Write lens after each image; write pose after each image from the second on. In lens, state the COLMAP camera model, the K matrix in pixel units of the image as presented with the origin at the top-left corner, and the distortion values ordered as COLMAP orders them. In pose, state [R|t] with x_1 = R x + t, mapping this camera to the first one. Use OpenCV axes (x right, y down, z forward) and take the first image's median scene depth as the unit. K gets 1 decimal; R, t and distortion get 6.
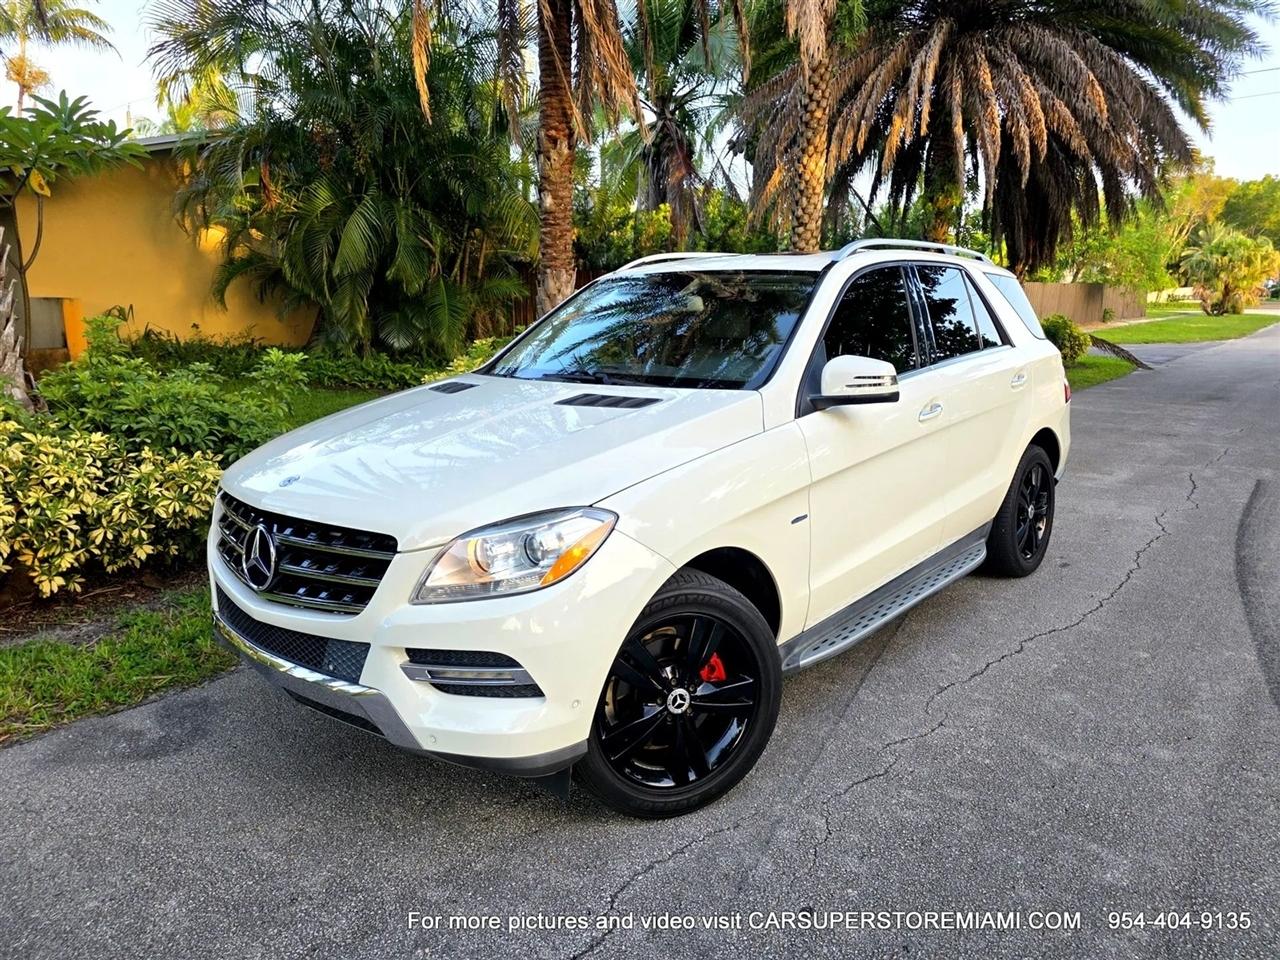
lens RADIAL K [[867.3, 0, 643.8], [0, 867.3, 477.1], [0, 0, 1]] dist [0.041725, -0.032811]
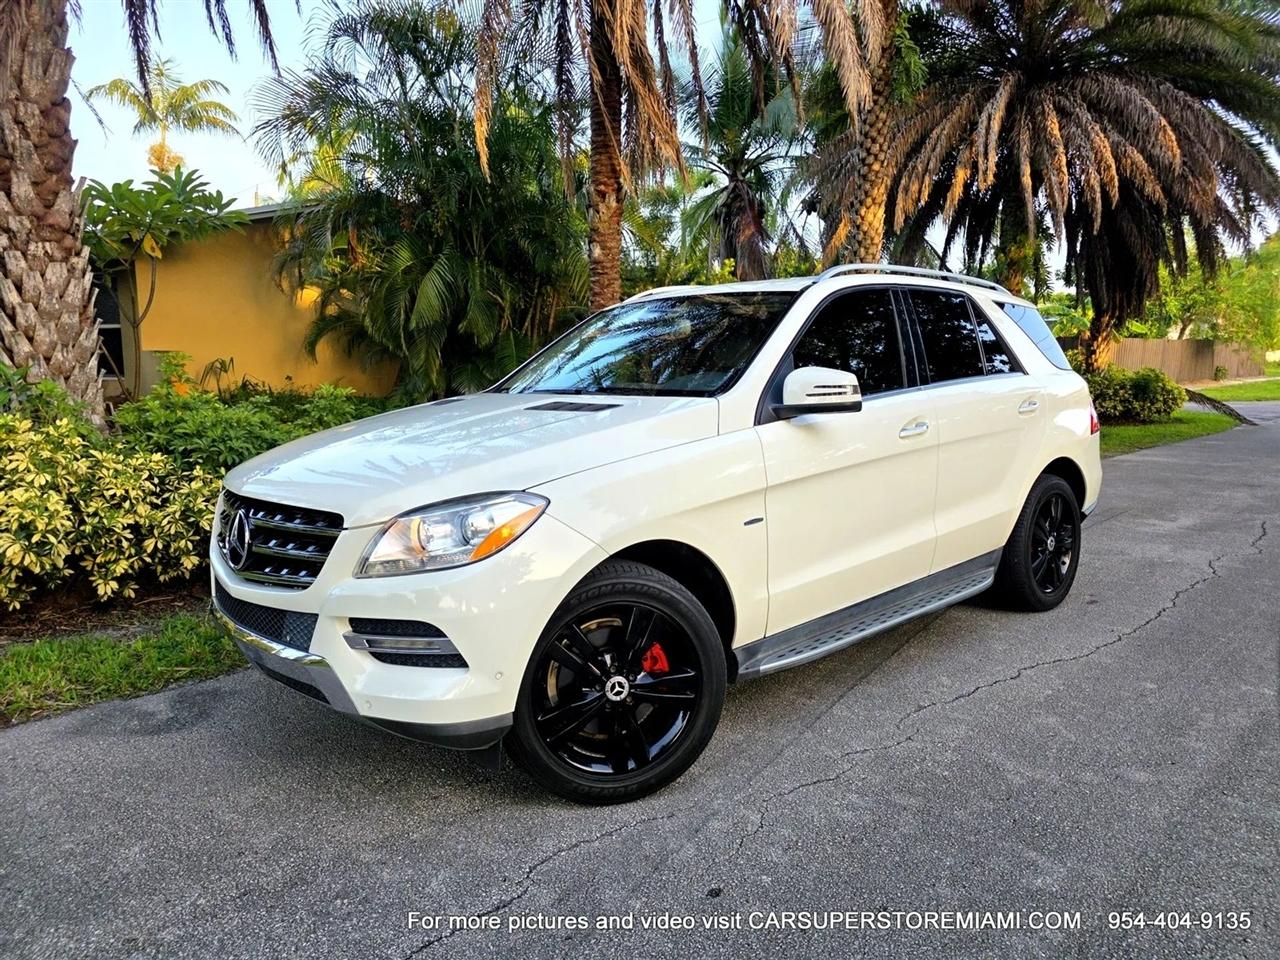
lens RADIAL K [[867.3, 0, 632.5], [0, 867.3, 476.3], [0, 0, 1]] dist [0.041725, -0.032811]
pose [[0.993234, 0.011279, -0.115578, 0.096314], [-0.019495, 0.997342, -0.070201, 0.043409], [0.114479, 0.071979, 0.990815, -0.020434]]
